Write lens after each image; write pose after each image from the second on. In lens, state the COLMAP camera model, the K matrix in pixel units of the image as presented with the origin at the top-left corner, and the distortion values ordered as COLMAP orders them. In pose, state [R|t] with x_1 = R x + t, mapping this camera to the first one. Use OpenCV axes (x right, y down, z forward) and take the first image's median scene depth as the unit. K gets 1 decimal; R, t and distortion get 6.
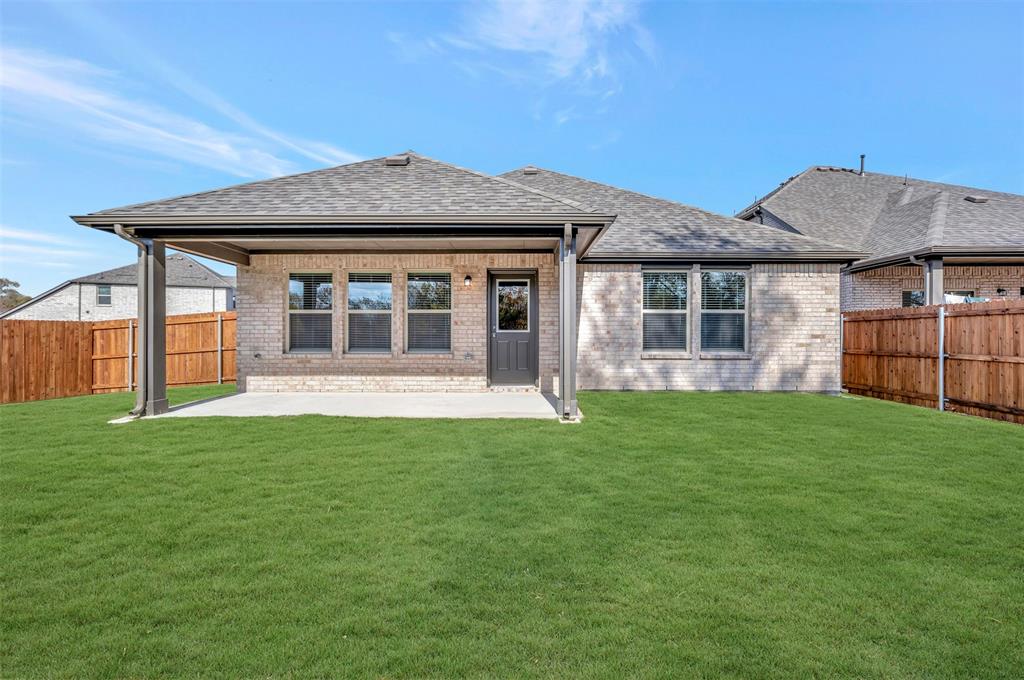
lens RADIAL K [[446.4, 0, 536.2], [0, 446.4, 337.7], [0, 0, 1]] dist [0.002912, 0.000437]
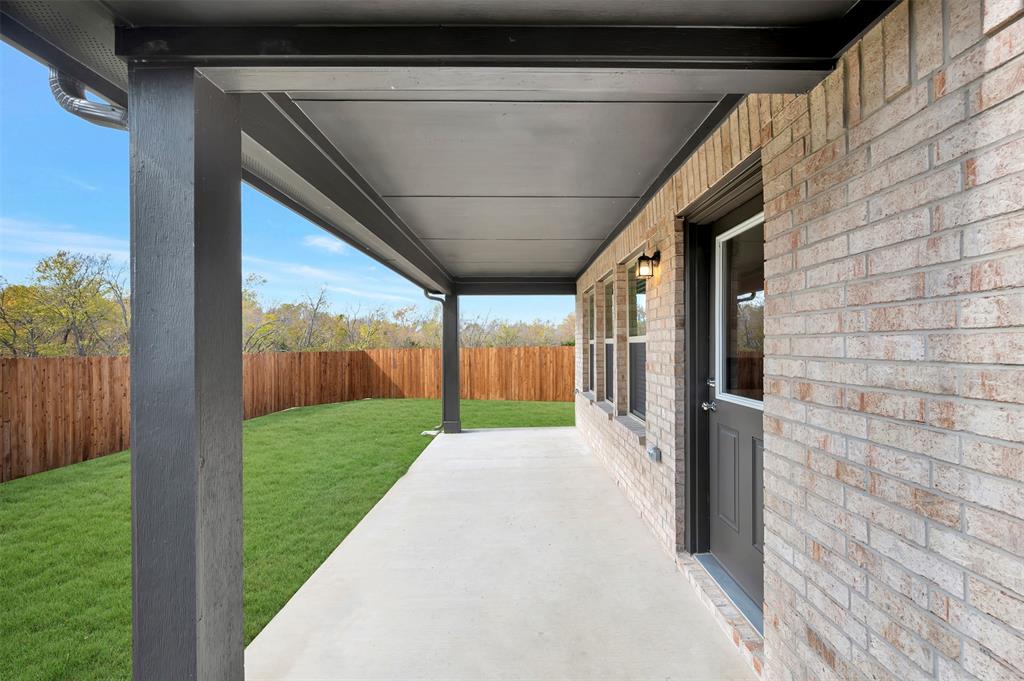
lens RADIAL K [[407.5, 0, 516.1], [0, 407.5, 344.3], [0, 0, 1]] dist [0.002805, -0.000750]
pose [[-0.010370, -0.002201, -0.999944, 0.217297], [0.009771, 0.999950, -0.002302, -0.053798], [0.999898, -0.009795, -0.010348, 0.872048]]
